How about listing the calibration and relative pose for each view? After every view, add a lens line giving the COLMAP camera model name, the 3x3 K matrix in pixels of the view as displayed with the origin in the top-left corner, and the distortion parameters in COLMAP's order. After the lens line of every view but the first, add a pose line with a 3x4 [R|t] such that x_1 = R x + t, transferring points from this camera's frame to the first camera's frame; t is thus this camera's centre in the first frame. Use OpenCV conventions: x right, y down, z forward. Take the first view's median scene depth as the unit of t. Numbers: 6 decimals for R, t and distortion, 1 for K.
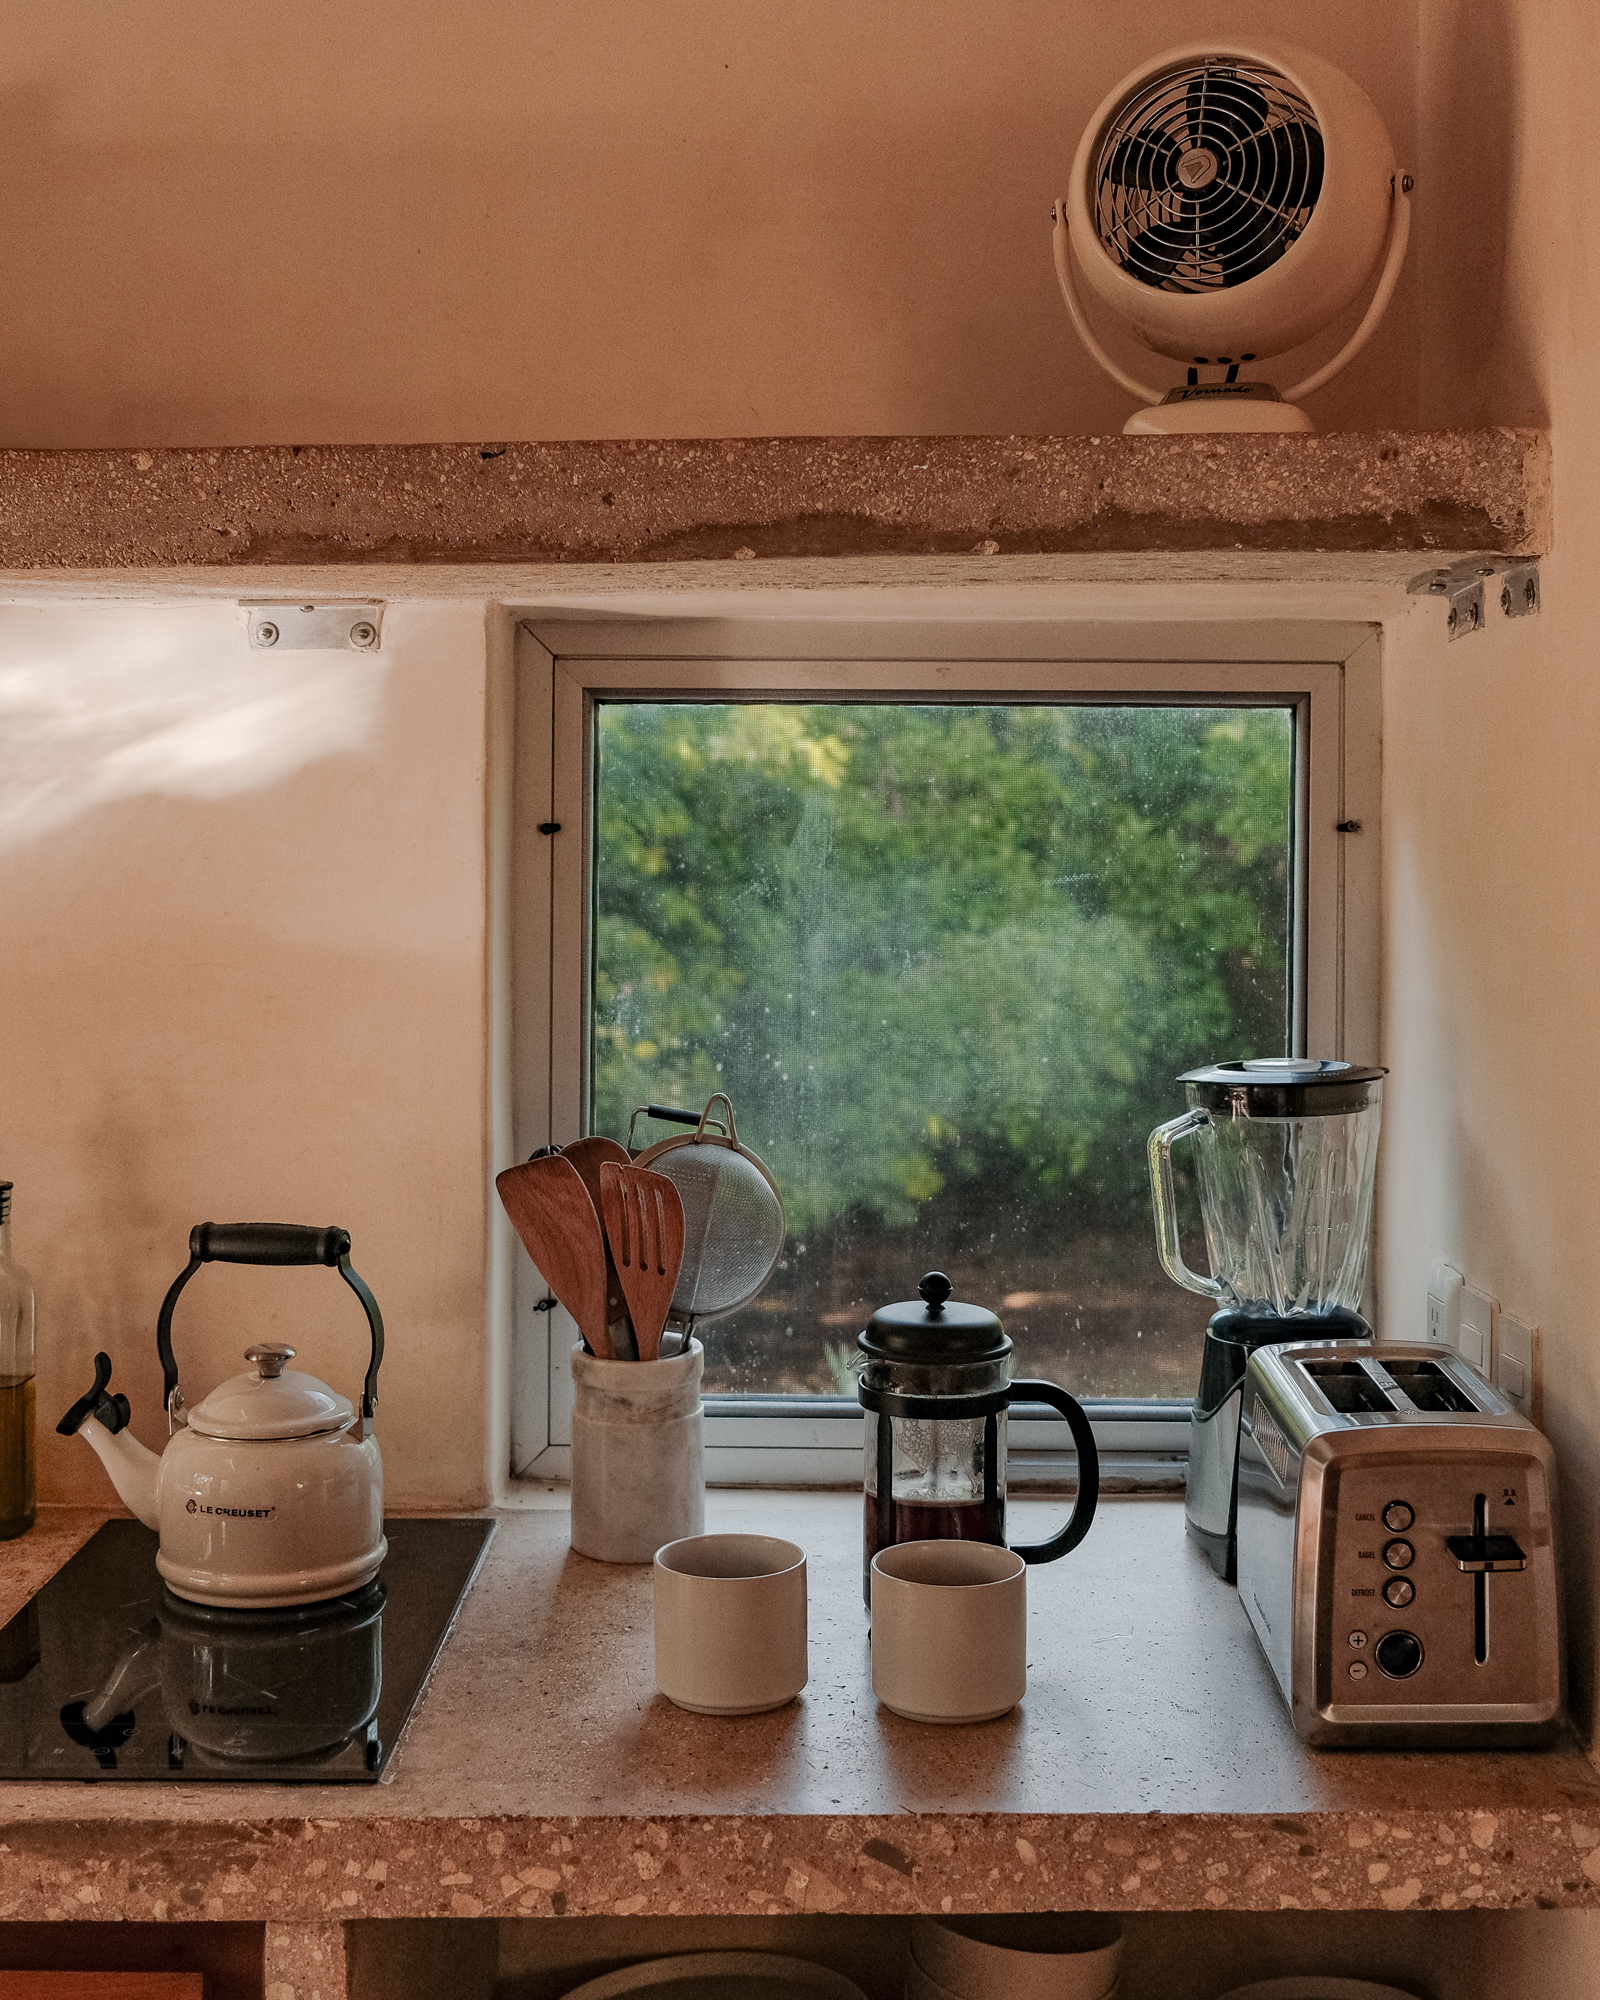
lens RADIAL K [[2547.8, 0, 792.9], [0, 2547.8, 833.2], [0, 0, 1]] dist [-0.048627, 0.094845]
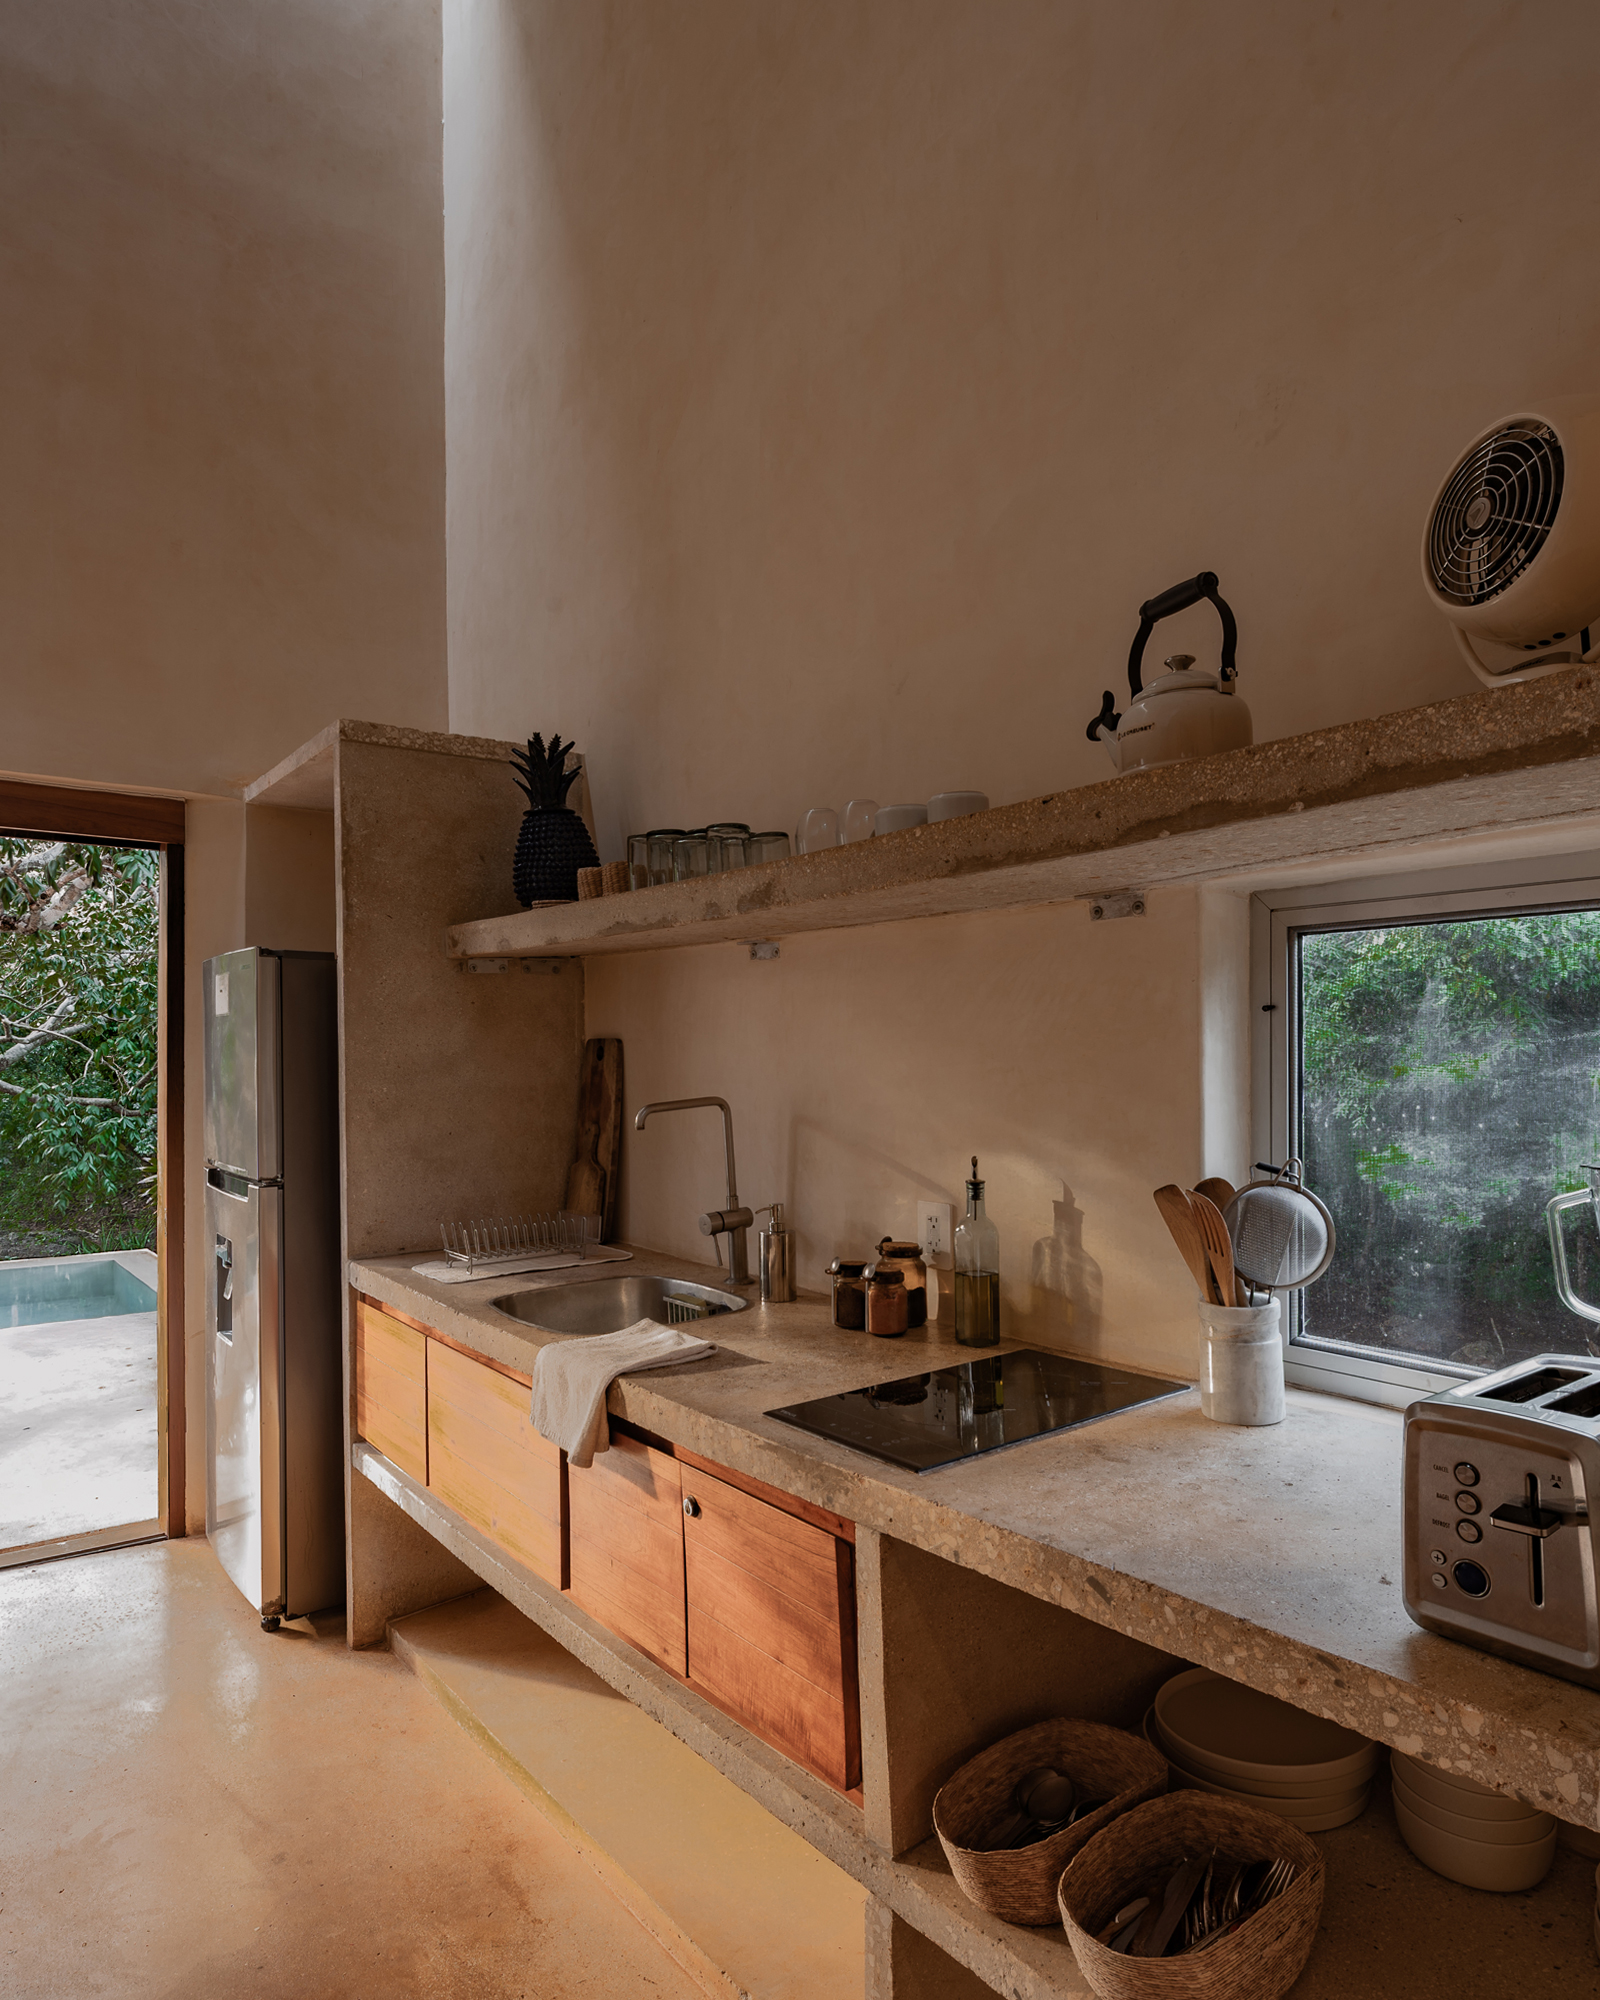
lens RADIAL K [[1212.7, 0, 796.1], [0, 1212.7, 1059.0], [0, 0, 1]] dist [0.020553, -0.015490]
pose [[0.632994, -0.005597, -0.774137, 0.464016], [0.007327, 0.999972, -0.001238, 0.042612], [0.774122, -0.004888, 0.633017, 0.284229]]
